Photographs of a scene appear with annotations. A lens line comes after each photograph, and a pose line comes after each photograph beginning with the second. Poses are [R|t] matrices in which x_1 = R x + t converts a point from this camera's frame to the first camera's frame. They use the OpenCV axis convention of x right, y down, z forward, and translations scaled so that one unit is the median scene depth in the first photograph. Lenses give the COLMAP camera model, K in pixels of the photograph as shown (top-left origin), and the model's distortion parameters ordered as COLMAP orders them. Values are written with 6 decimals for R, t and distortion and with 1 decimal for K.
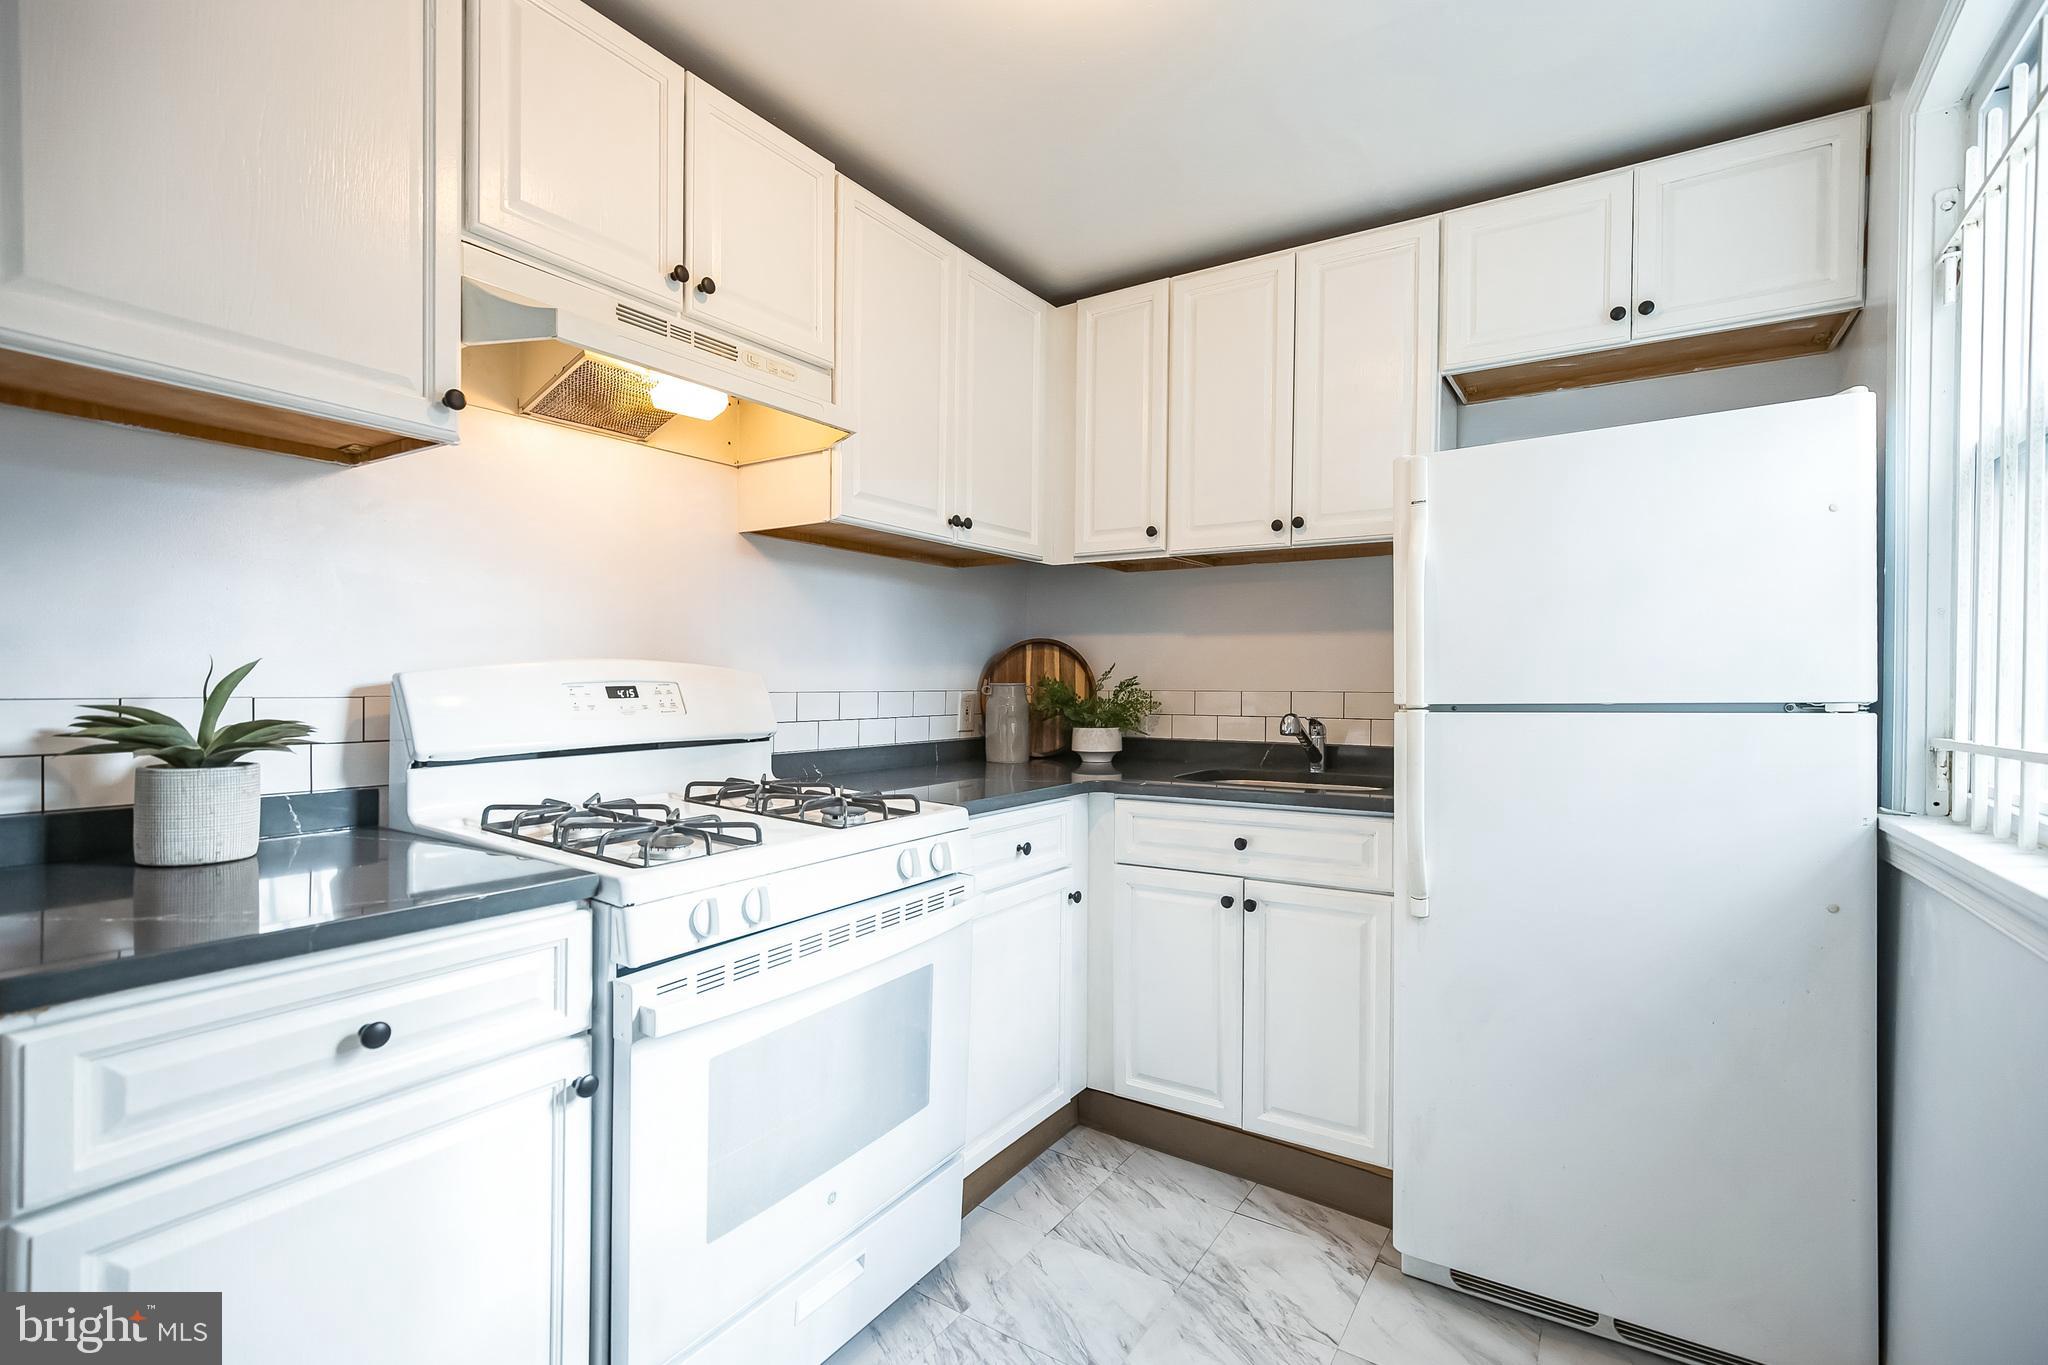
lens RADIAL K [[932.0, 0, 1024.0], [0, 932.0, 682.5], [0, 0, 1]] dist [-0.015940, 0.000118]
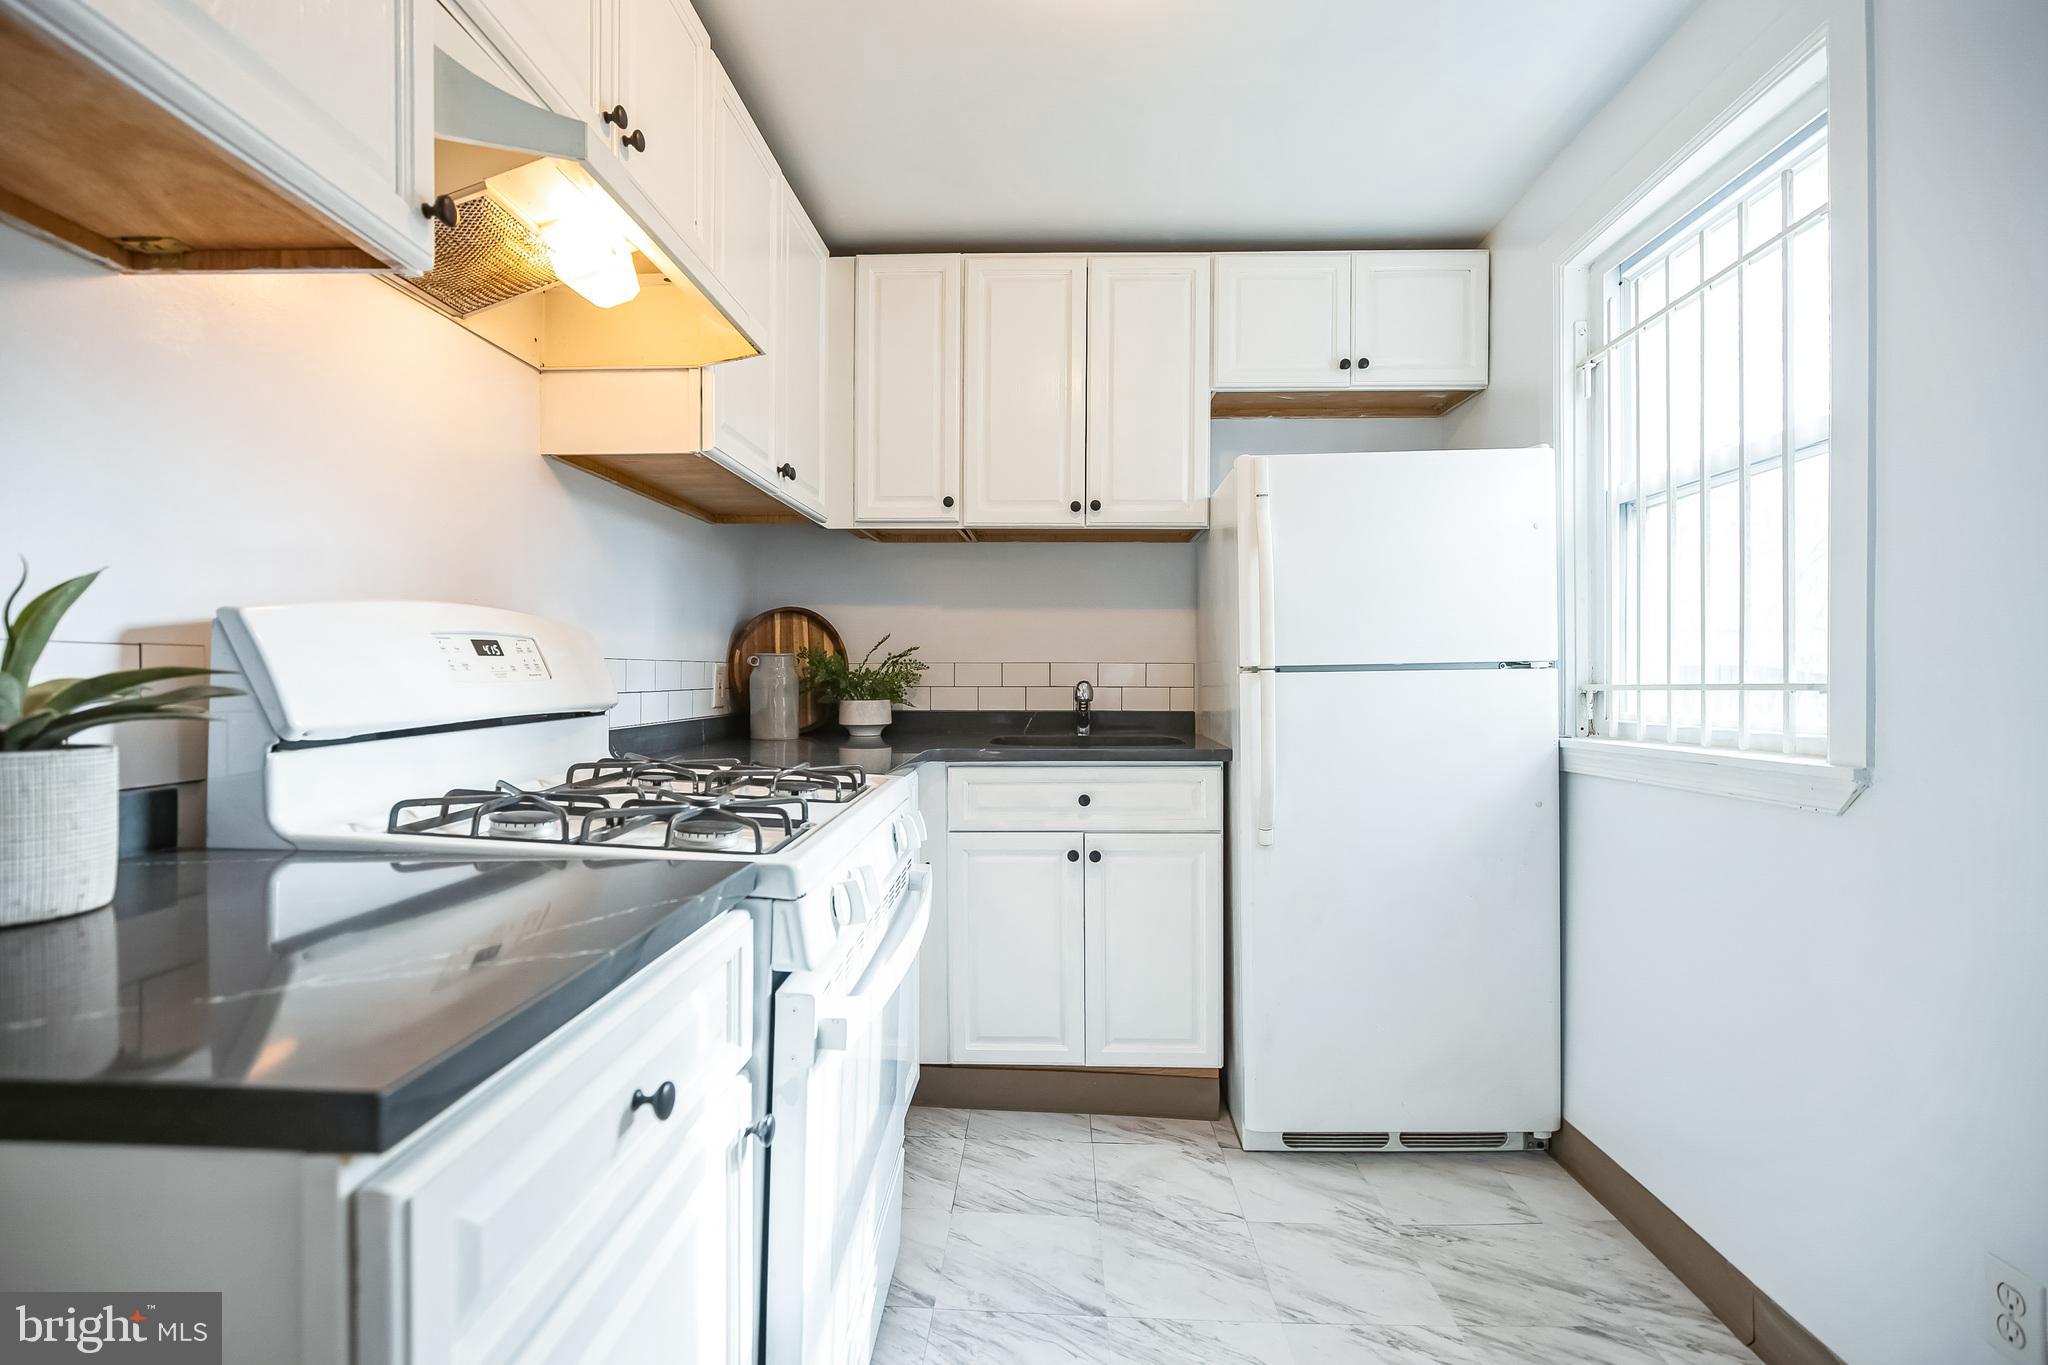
lens RADIAL K [[932.3, 0, 1020.8], [0, 932.3, 674.8], [0, 0, 1]] dist [-0.023539, 0.000177]
pose [[0.857148, -0.002439, 0.515064, -0.398043], [0.000902, 0.999994, 0.003234, 0.026783], [-0.515069, -0.002308, 0.857146, 0.124644]]
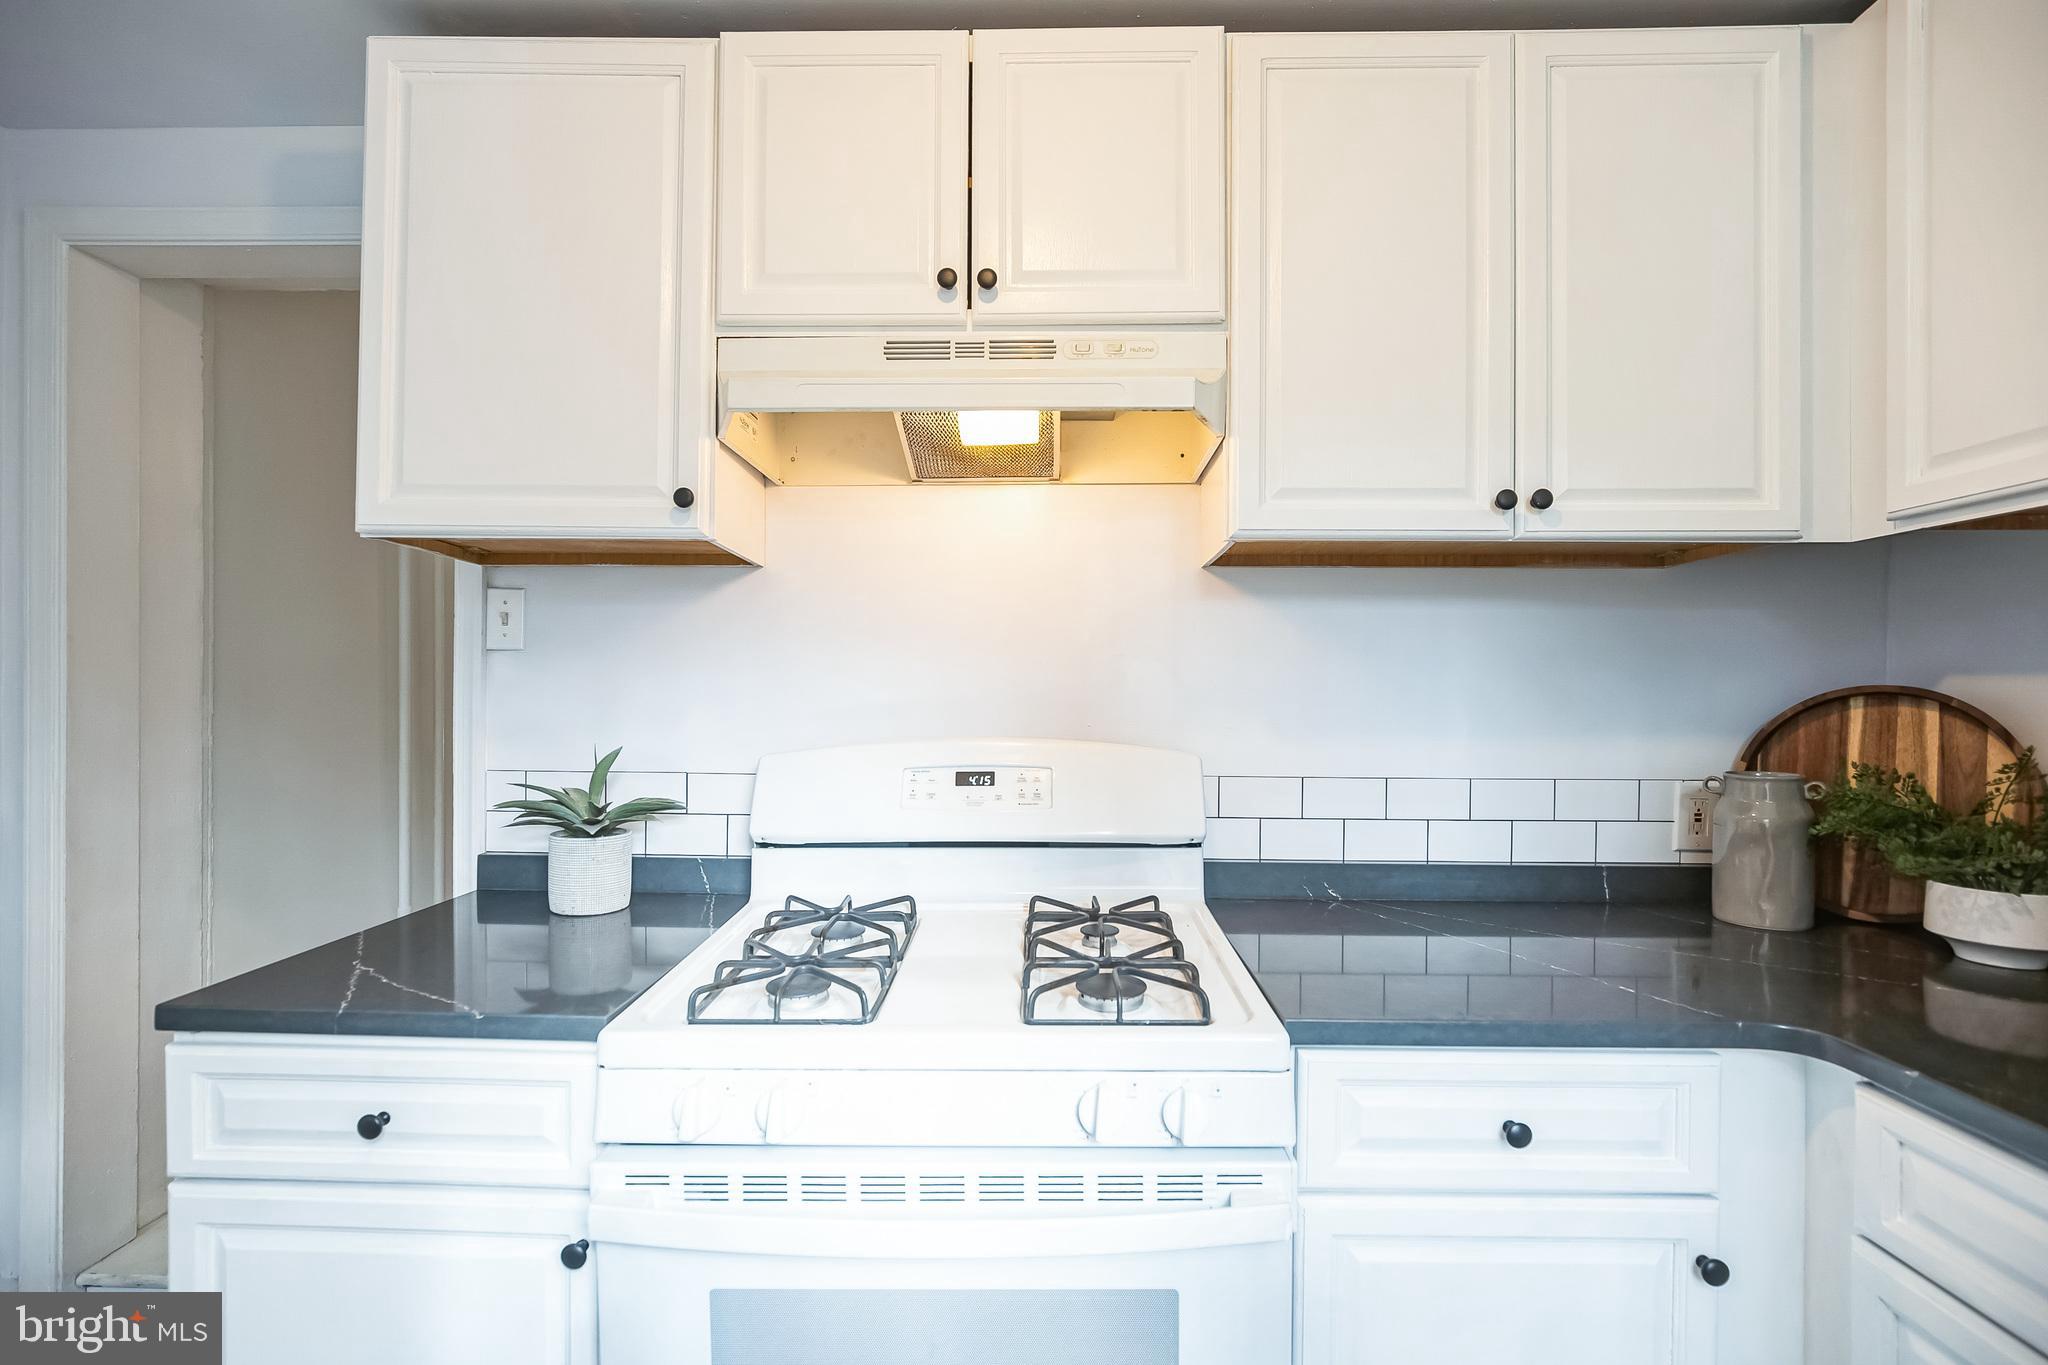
lens RADIAL K [[932.0, 0, 1024.0], [0, 932.0, 682.5], [0, 0, 1]] dist [-0.015940, 0.000118]
pose [[0.525897, -0.012735, -0.850453, 0.294526], [-0.004546, 0.999832, -0.017783, -0.056847], [0.850536, 0.013218, 0.525751, 0.515770]]
